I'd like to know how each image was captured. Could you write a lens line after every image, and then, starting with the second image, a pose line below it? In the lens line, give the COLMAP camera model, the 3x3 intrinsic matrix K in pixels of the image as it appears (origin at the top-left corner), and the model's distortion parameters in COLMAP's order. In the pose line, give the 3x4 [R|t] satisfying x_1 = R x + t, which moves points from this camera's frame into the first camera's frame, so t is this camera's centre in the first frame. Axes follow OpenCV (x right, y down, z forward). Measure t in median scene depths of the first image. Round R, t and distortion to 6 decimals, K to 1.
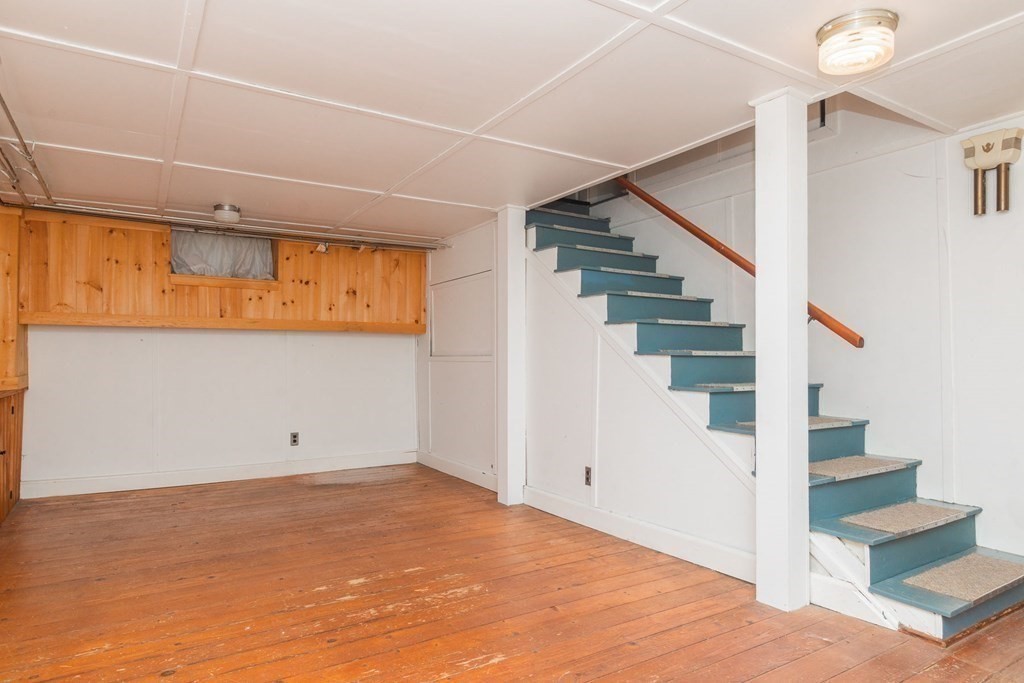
lens RADIAL K [[616.8, 0, 517.0], [0, 616.8, 345.8], [0, 0, 1]] dist [-0.003901, -0.000094]
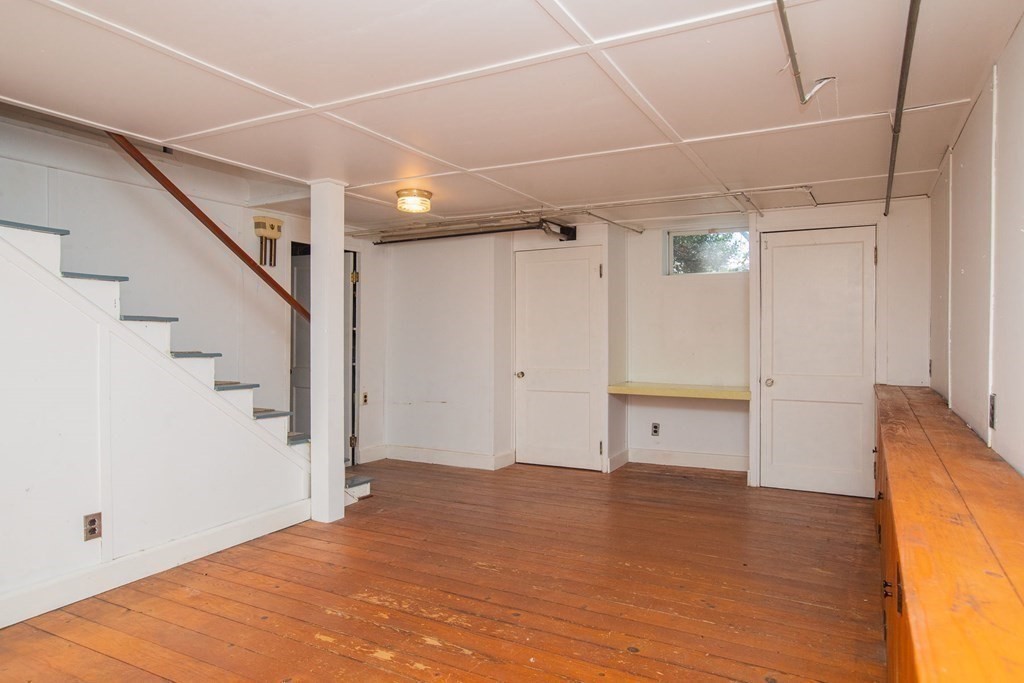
lens RADIAL K [[616.8, 0, 516.8], [0, 616.8, 341.2], [0, 0, 1]] dist [-0.003901, -0.000094]
pose [[-0.489955, -0.006366, 0.871724, -0.998542], [-0.020103, 0.999790, -0.003998, -0.019781], [-0.871516, -0.019483, -0.489980, 1.208444]]
